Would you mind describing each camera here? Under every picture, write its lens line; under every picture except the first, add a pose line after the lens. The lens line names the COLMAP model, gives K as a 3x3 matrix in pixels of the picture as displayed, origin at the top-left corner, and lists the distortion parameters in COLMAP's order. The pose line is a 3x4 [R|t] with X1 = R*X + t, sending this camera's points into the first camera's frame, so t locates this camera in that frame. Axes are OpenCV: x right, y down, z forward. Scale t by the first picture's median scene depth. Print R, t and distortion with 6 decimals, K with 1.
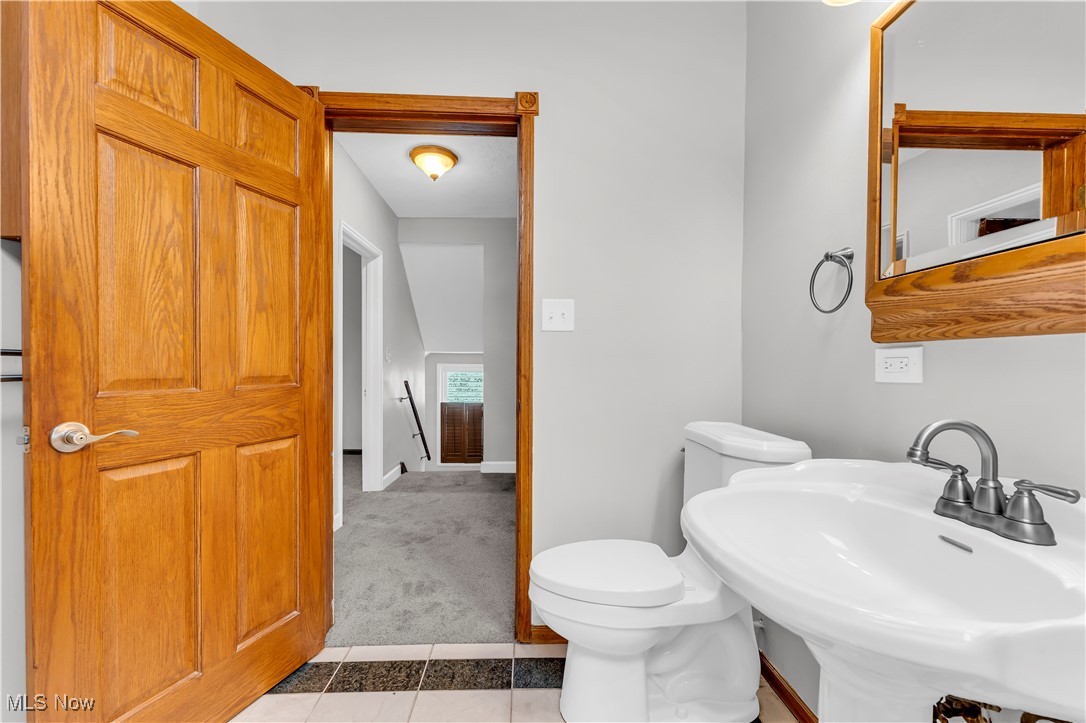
lens RADIAL K [[436.6, 0, 543.7], [0, 436.6, 367.8], [0, 0, 1]] dist [0.004841, 0.000150]
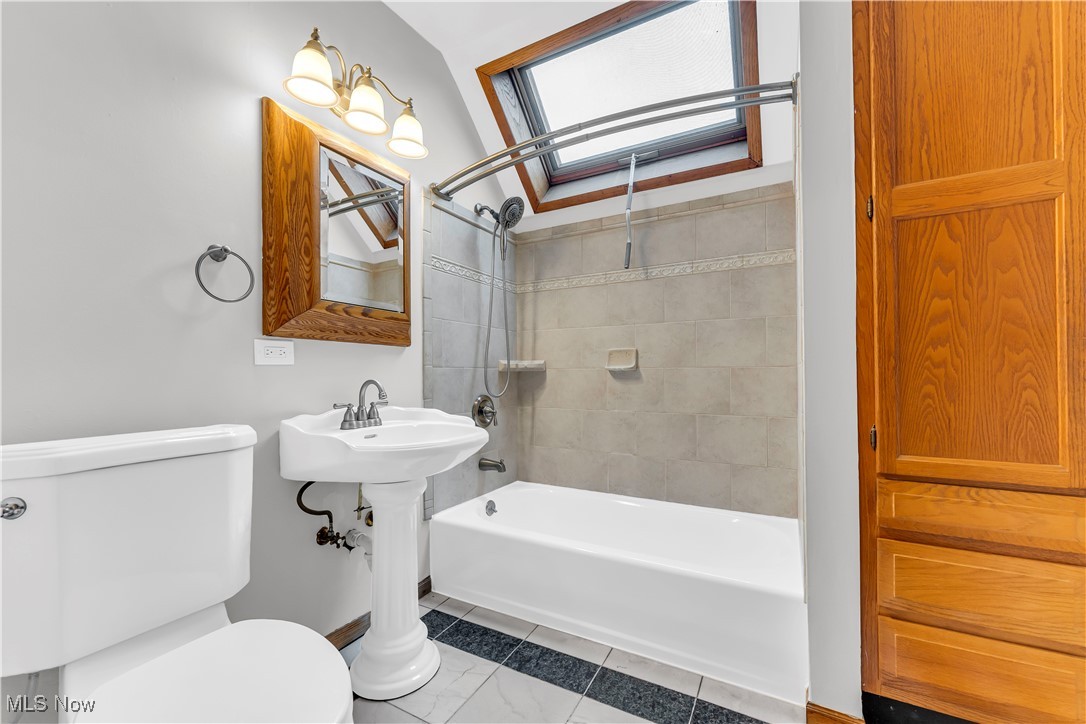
lens RADIAL K [[436.6, 0, 541.8], [0, 436.6, 367.6], [0, 0, 1]] dist [0.004841, 0.000150]
pose [[-0.859278, 0.003466, 0.511496, -0.782323], [-0.001079, 0.999963, -0.008589, 0.063874], [-0.511507, -0.007932, -0.859243, 2.091448]]
